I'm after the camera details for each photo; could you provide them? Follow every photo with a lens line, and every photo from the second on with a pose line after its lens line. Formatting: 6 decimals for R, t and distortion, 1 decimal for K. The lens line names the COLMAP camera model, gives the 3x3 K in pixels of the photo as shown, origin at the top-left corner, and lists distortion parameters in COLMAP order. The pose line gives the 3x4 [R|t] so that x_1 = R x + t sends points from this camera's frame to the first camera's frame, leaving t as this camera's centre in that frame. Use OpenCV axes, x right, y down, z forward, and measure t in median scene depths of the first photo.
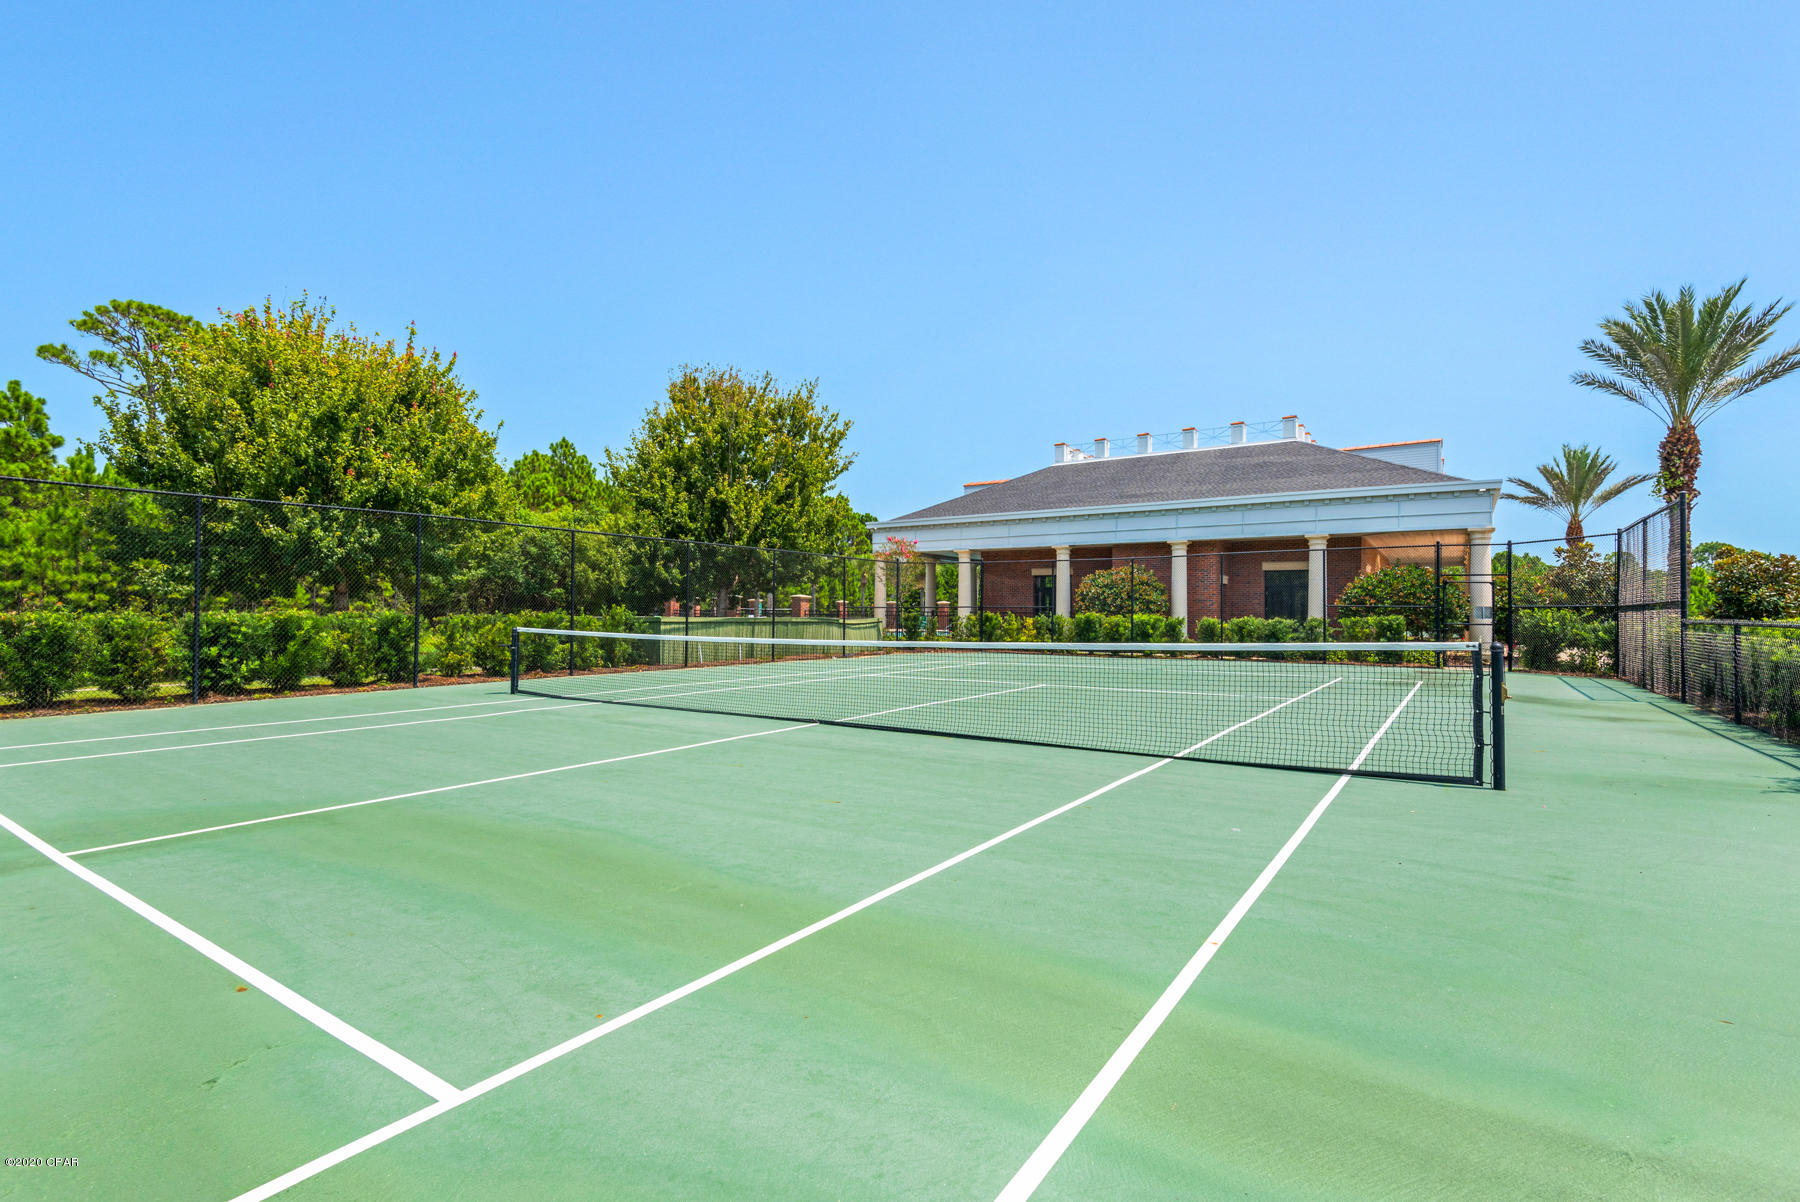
lens RADIAL K [[832.8, 0, 898.2], [0, 832.8, 590.9], [0, 0, 1]] dist [-0.013175, -0.000444]
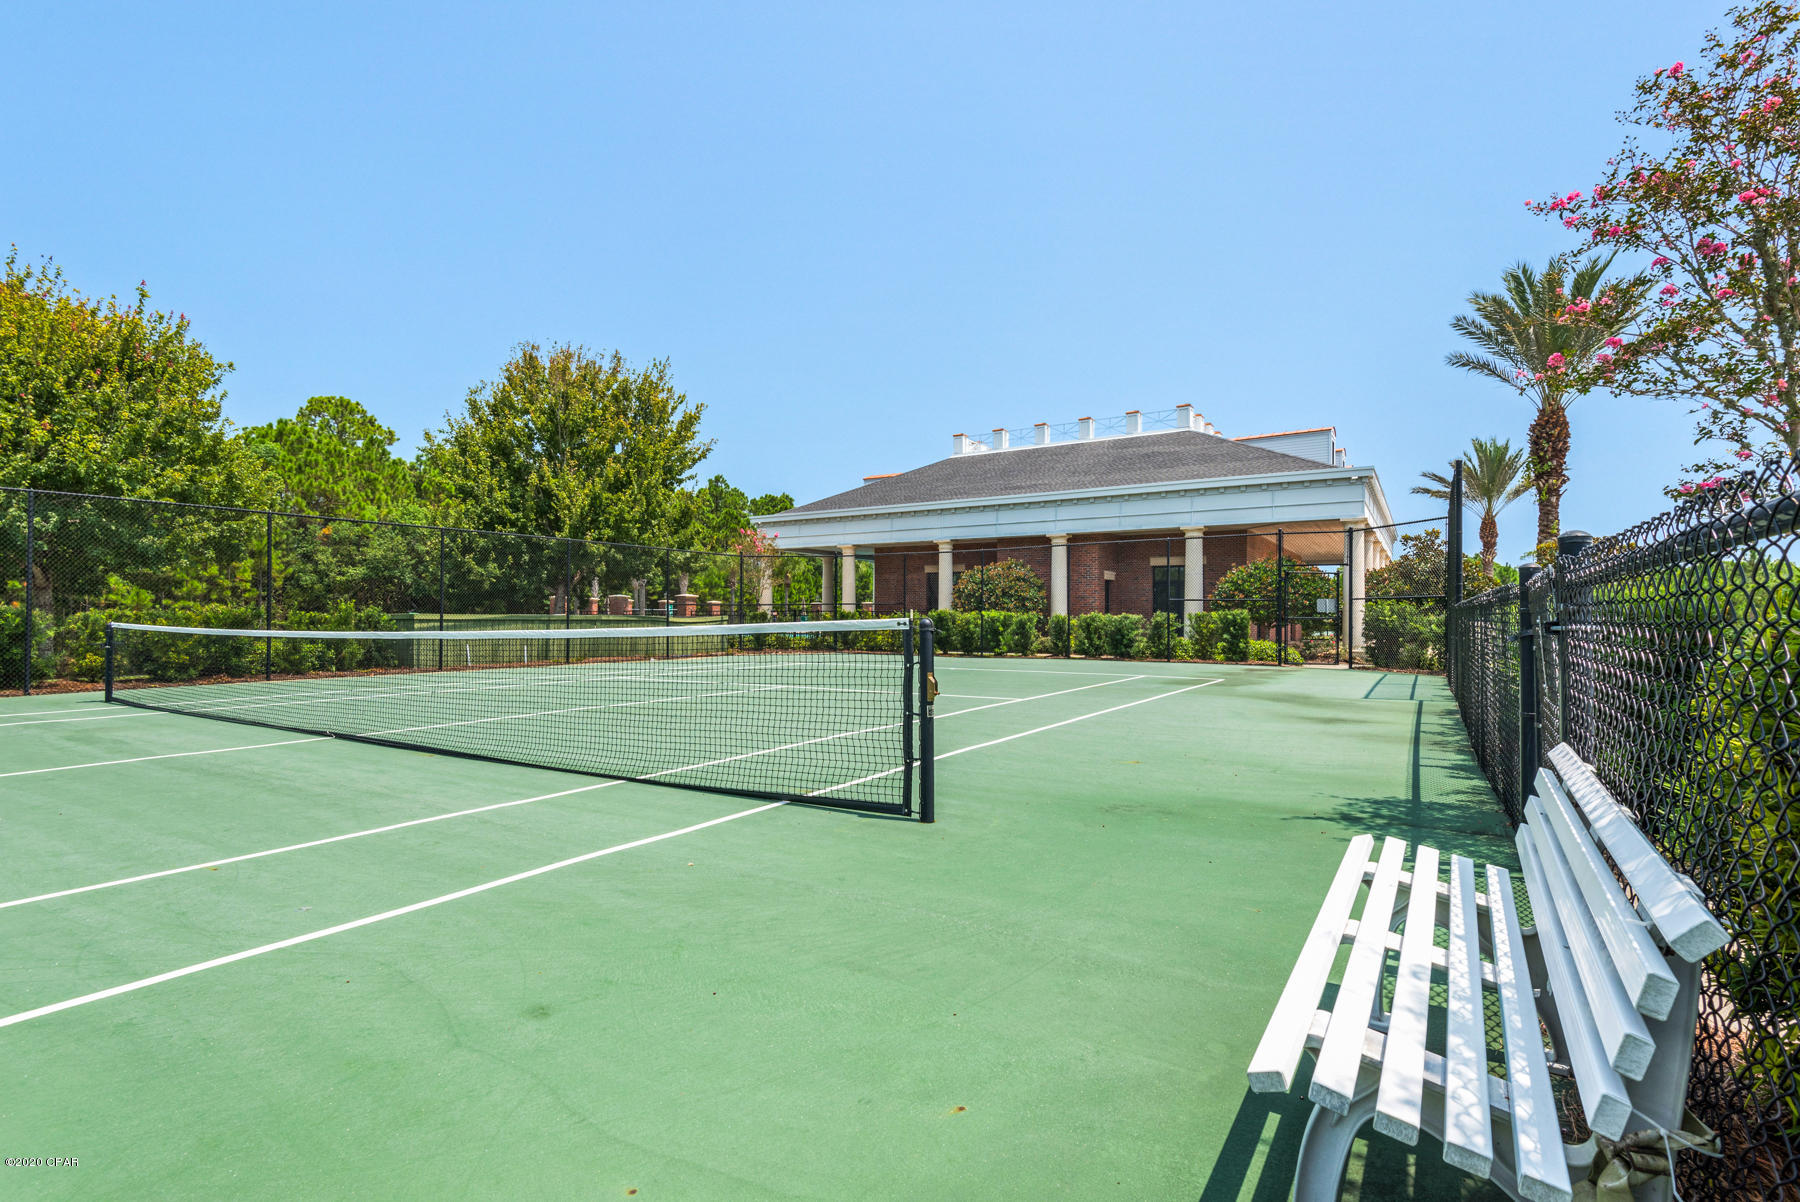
lens RADIAL K [[848.6, 0, 900.0], [0, 848.6, 601.0], [0, 0, 1]] dist [-0.000262, -0.000096]
pose [[0.998913, -0.003197, 0.046501, 0.124924], [0.002800, 0.999959, 0.008592, 0.007713], [-0.046527, -0.008452, 0.998881, 0.049008]]
